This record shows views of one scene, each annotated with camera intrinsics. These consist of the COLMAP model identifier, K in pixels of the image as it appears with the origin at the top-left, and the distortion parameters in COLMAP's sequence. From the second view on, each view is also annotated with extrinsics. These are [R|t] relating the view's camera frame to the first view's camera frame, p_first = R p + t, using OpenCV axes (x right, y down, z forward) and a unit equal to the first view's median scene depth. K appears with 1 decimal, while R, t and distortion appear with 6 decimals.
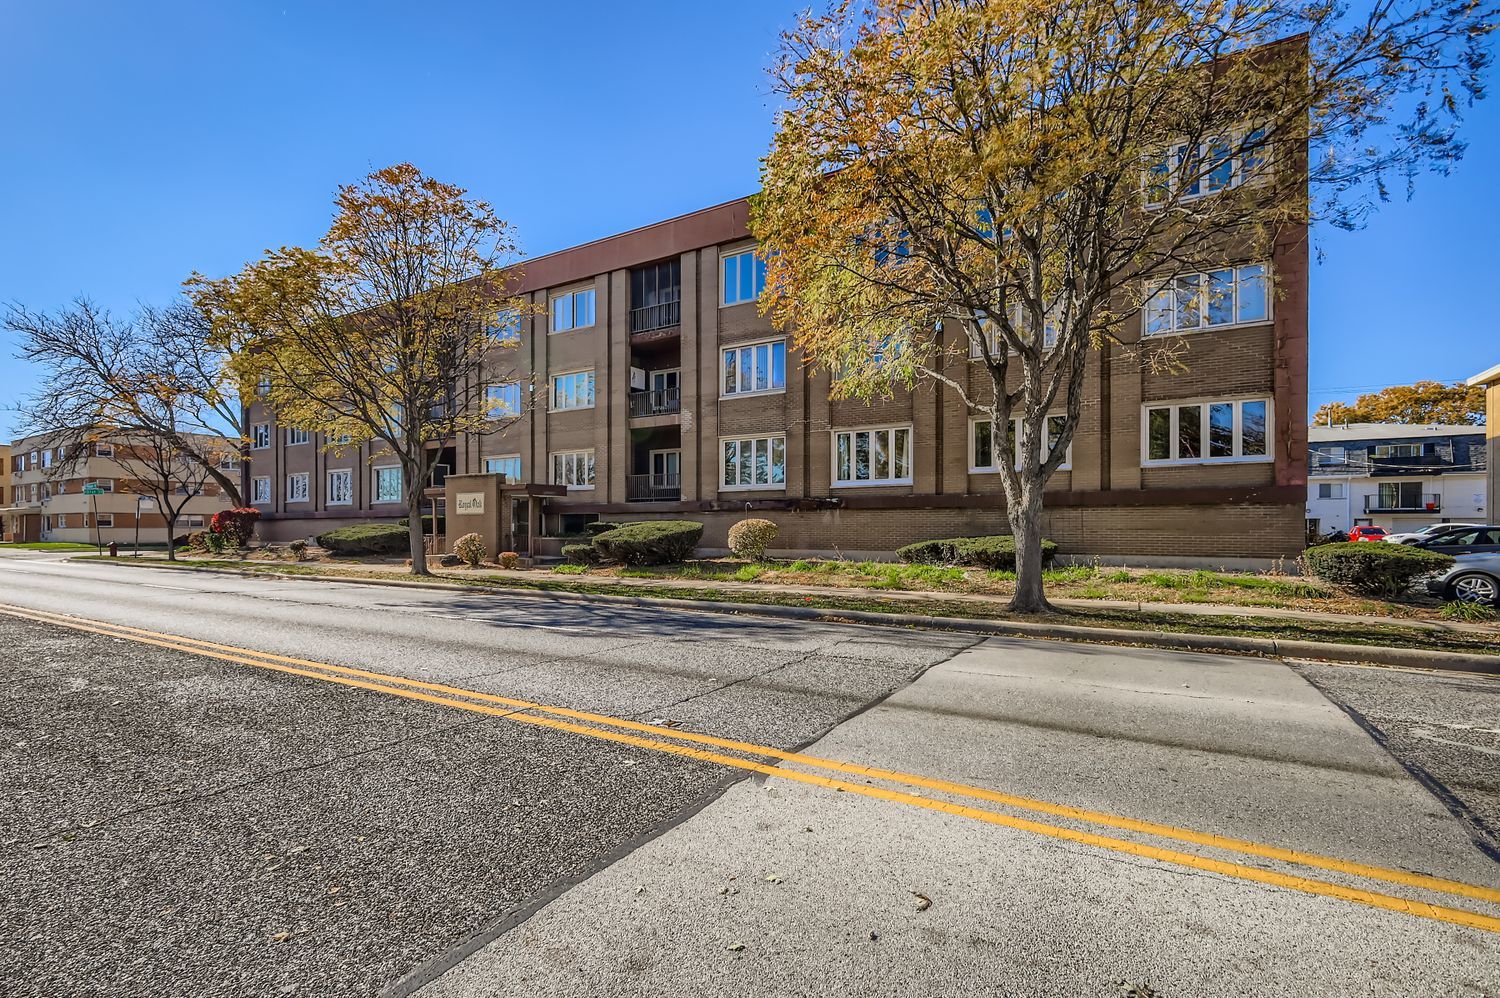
lens RADIAL K [[654.6, 0, 748.0], [0, 654.6, 496.3], [0, 0, 1]] dist [0.002620, 0.000229]
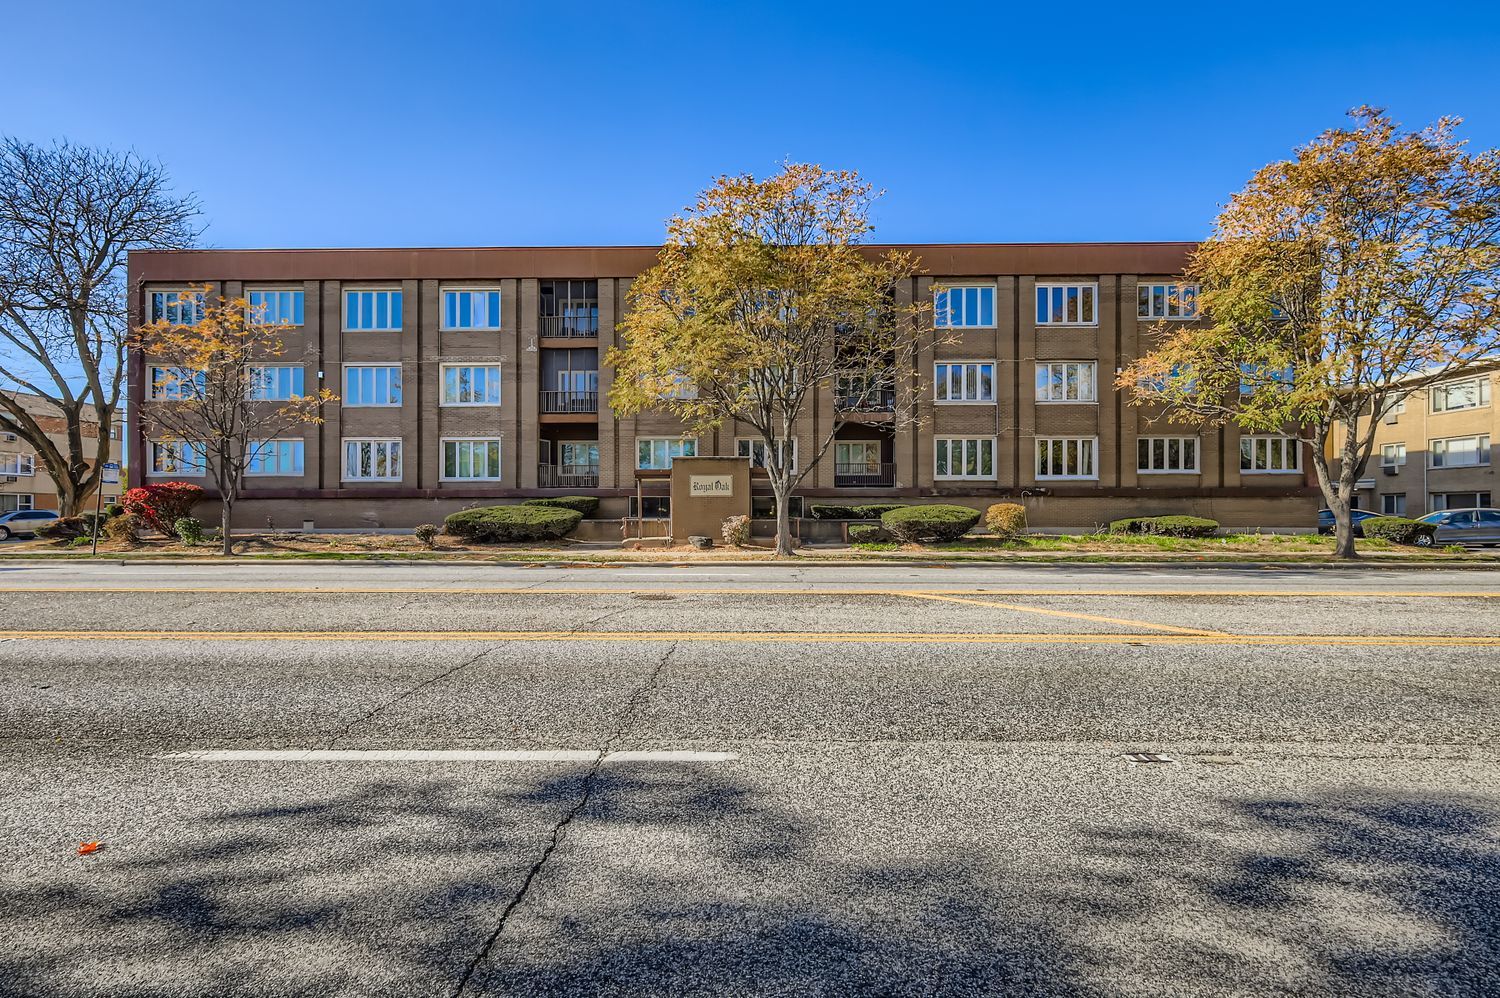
lens RADIAL K [[459.0, 0, 750.0], [0, 459.0, 499.0], [0, 0, 1]] dist [-0.000578, -0.000004]
pose [[0.879158, 0.013113, 0.476350, -0.726624], [-0.023469, 0.999600, 0.015797, 0.020989], [-0.475952, -0.025068, 0.879114, 0.402411]]
